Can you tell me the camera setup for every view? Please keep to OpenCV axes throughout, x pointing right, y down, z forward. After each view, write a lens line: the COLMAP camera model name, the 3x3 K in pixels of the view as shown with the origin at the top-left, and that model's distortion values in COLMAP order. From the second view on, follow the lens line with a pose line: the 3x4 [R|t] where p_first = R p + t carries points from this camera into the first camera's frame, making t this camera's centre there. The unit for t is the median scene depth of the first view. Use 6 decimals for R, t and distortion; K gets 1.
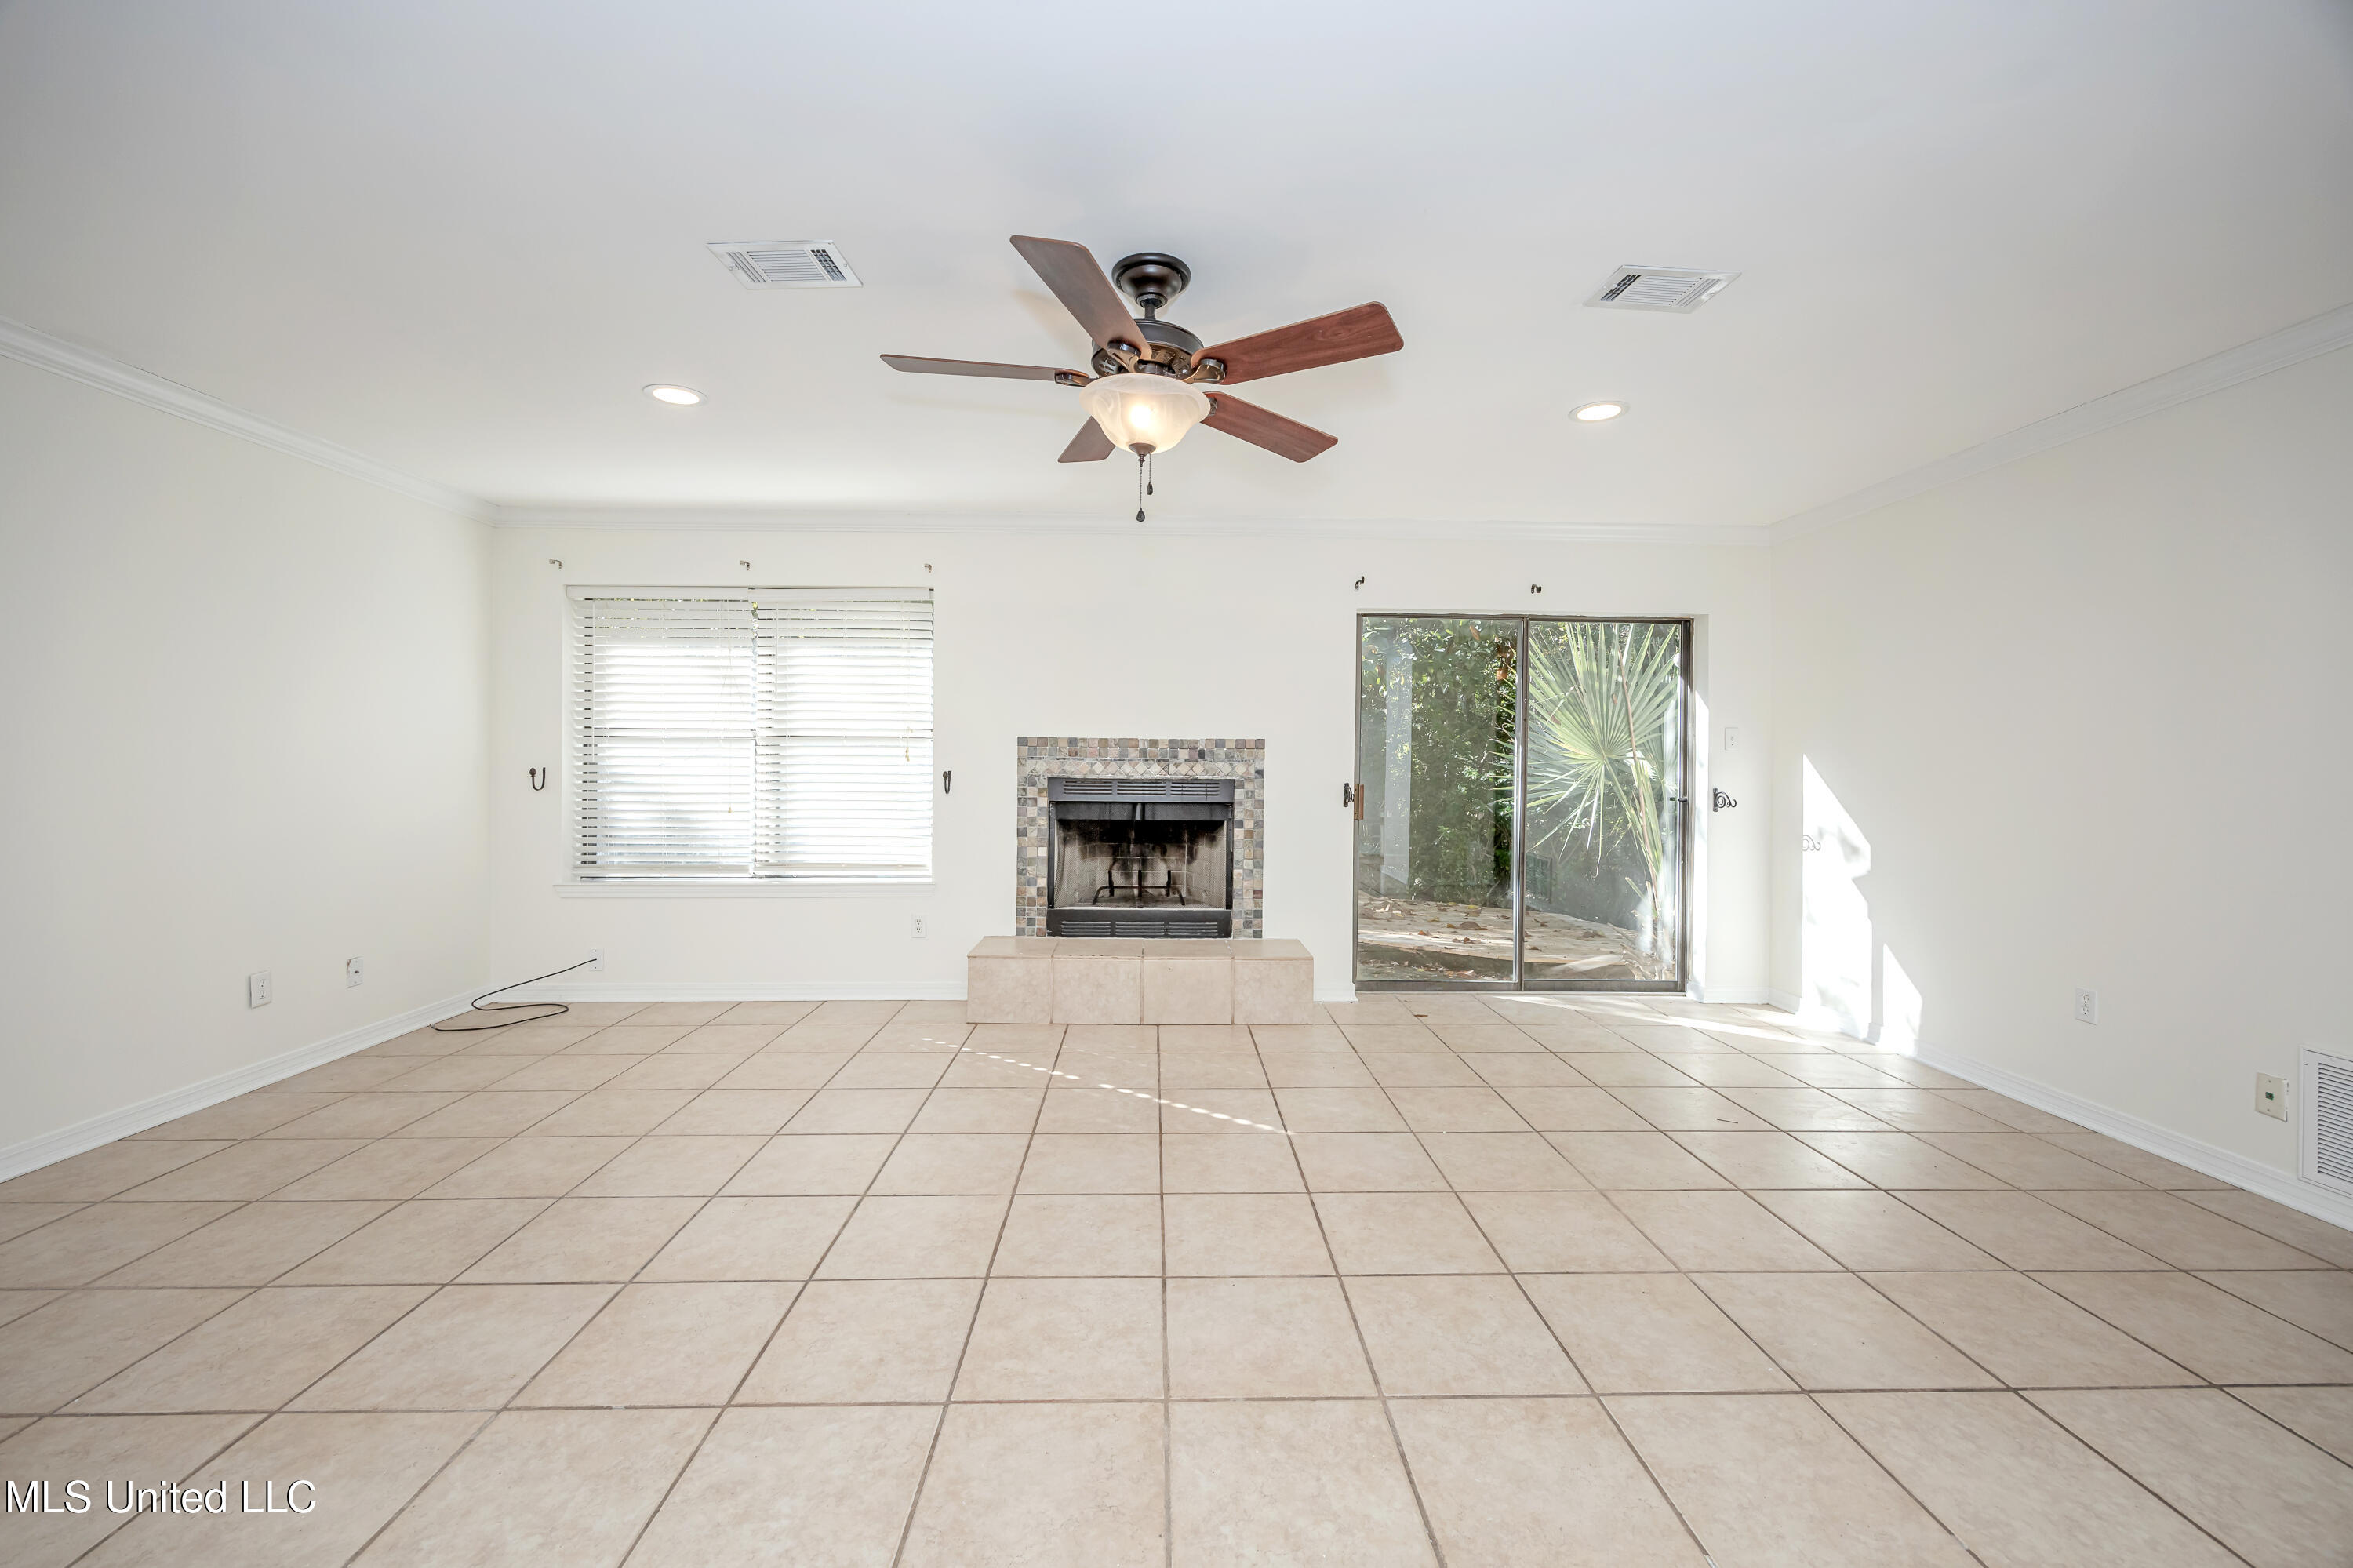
lens RADIAL K [[928.1, 0, 1180.8], [0, 928.1, 762.0], [0, 0, 1]] dist [-0.000353, 0.000038]
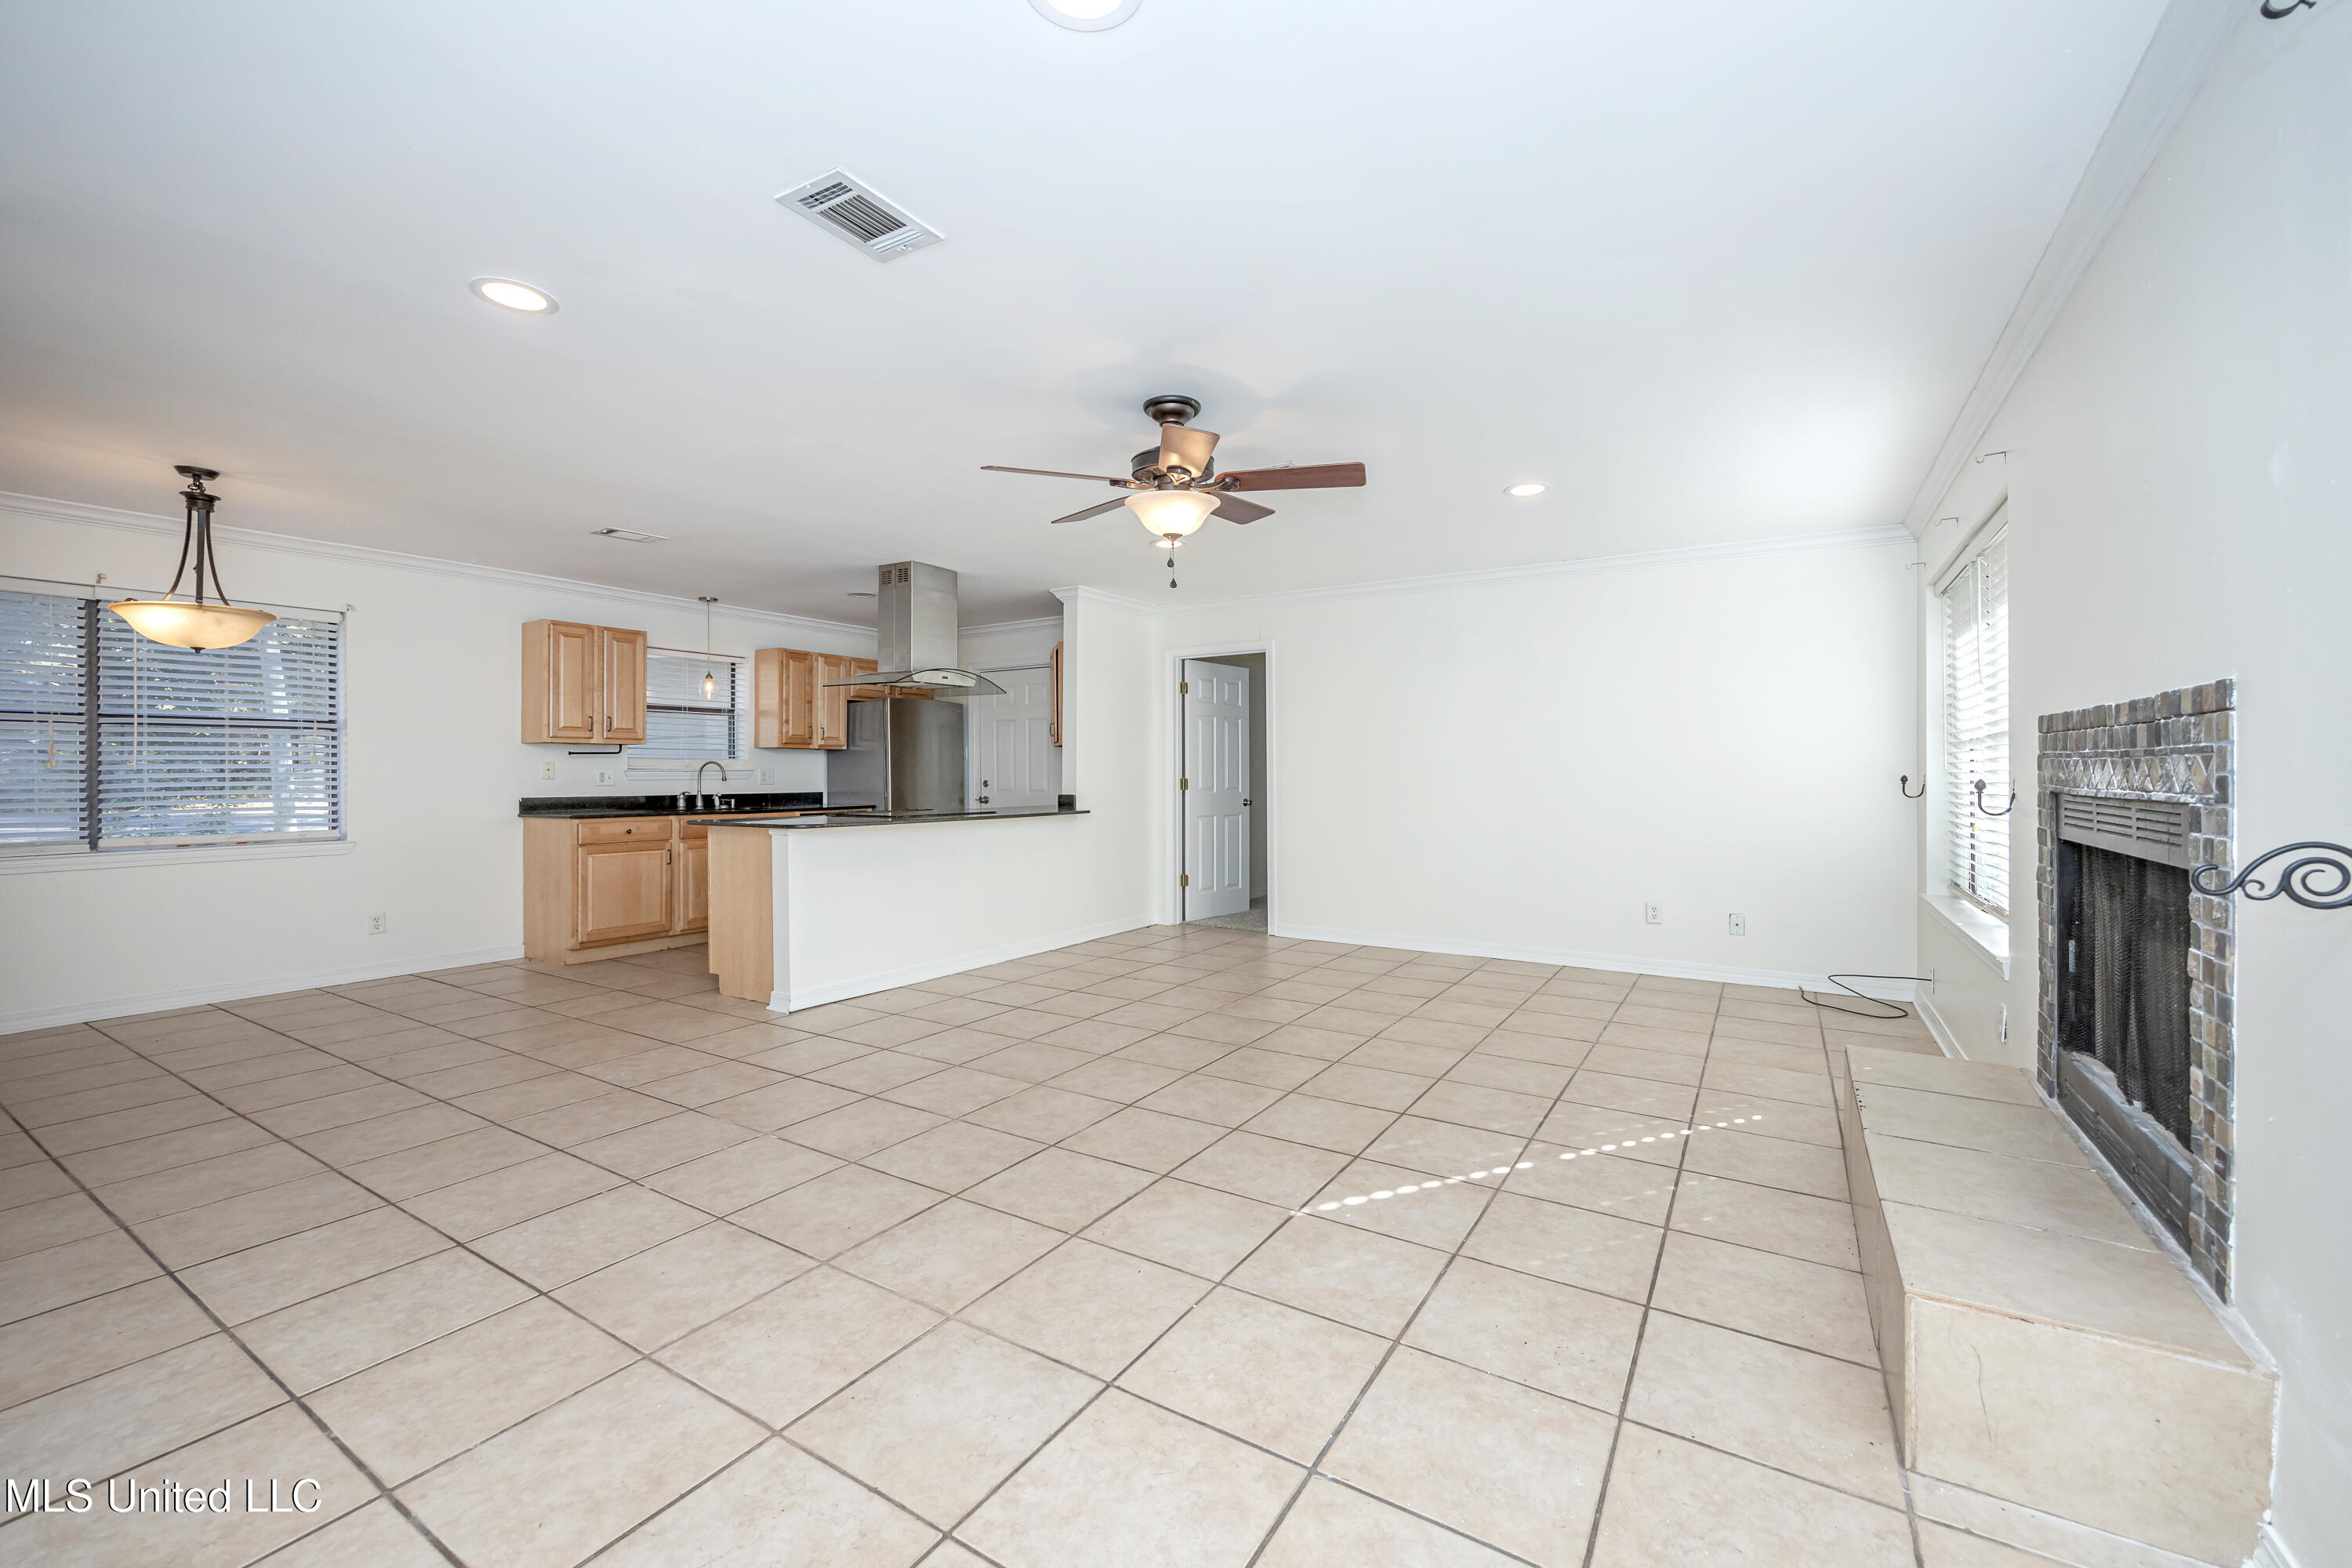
lens RADIAL K [[941.5, 0, 1184.7], [0, 941.5, 740.5], [0, 0, 1]] dist [-0.005254, 0.000064]
pose [[-0.557551, -0.035217, -0.829396, 0.557536], [-0.004761, 0.999219, -0.039227, 0.015892], [0.830129, -0.017923, -0.557283, 0.895199]]
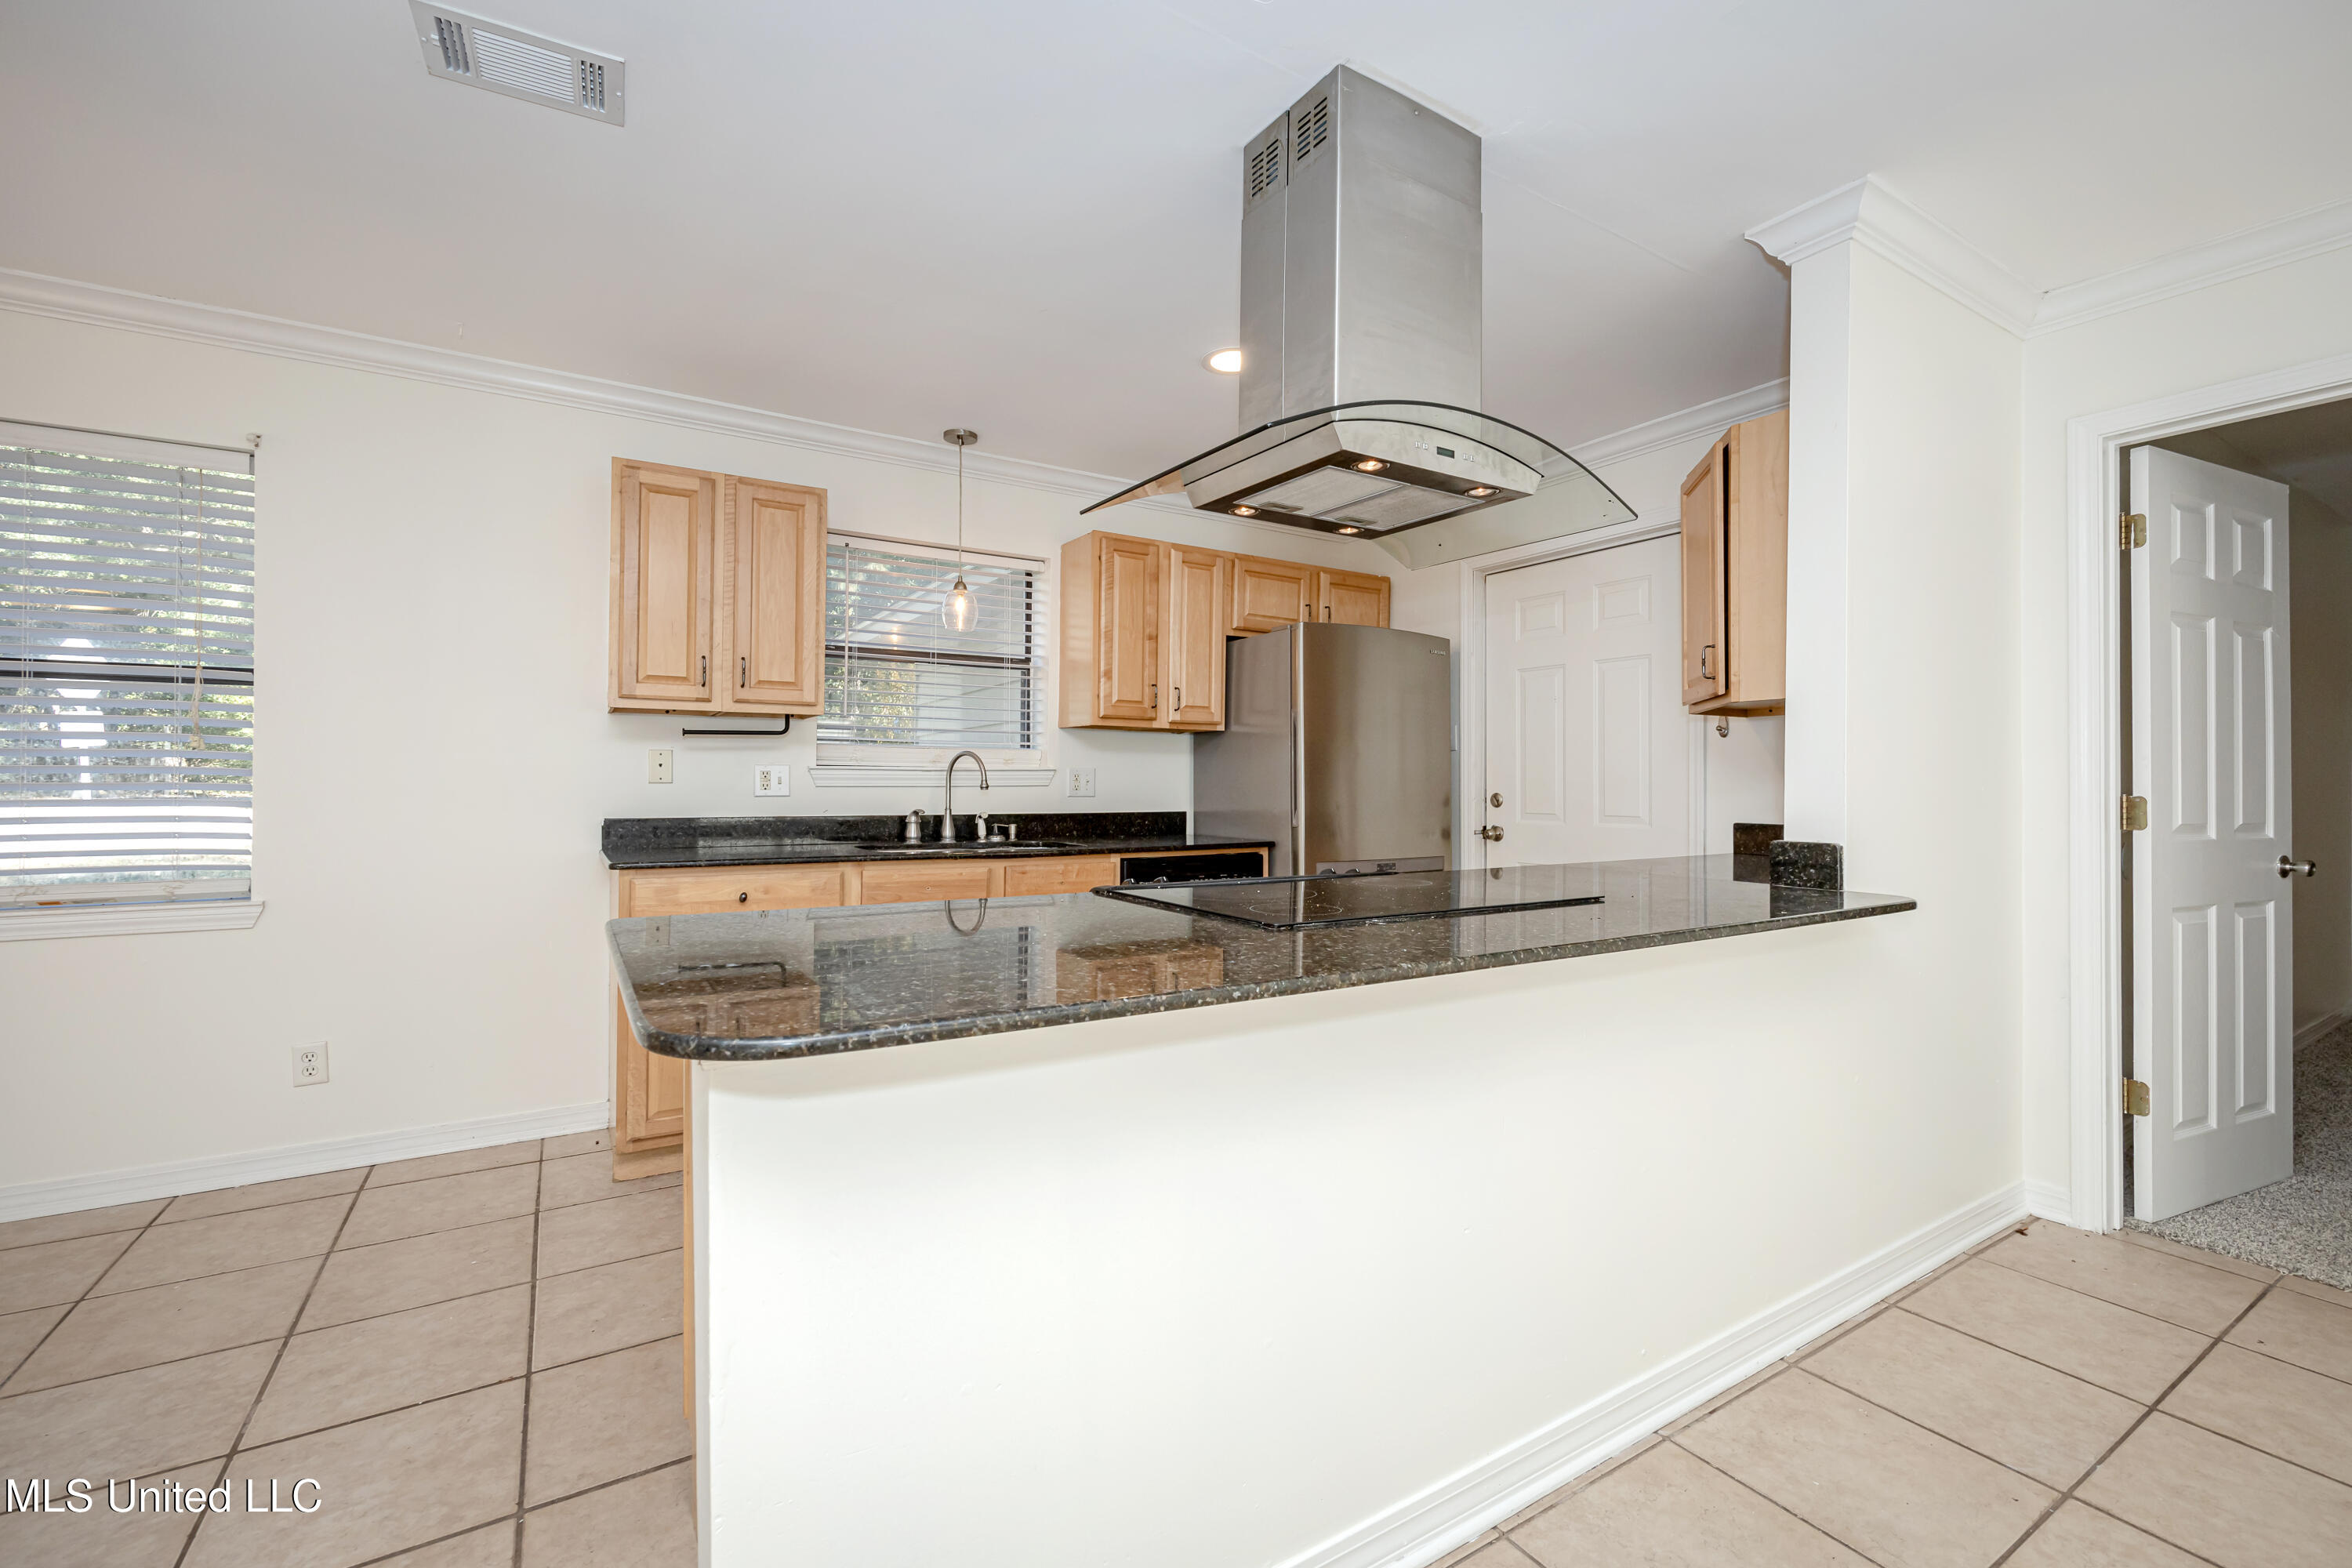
lens RADIAL K [[986.4, 0, 1190.6], [0, 986.4, 769.2], [0, 0, 1]] dist [0.000418, 0.000135]
pose [[-0.859435, -0.015939, -0.510996, -0.004304], [-0.013514, 0.999873, -0.008459, 0.013176], [0.511066, -0.000365, -0.859541, 0.229784]]
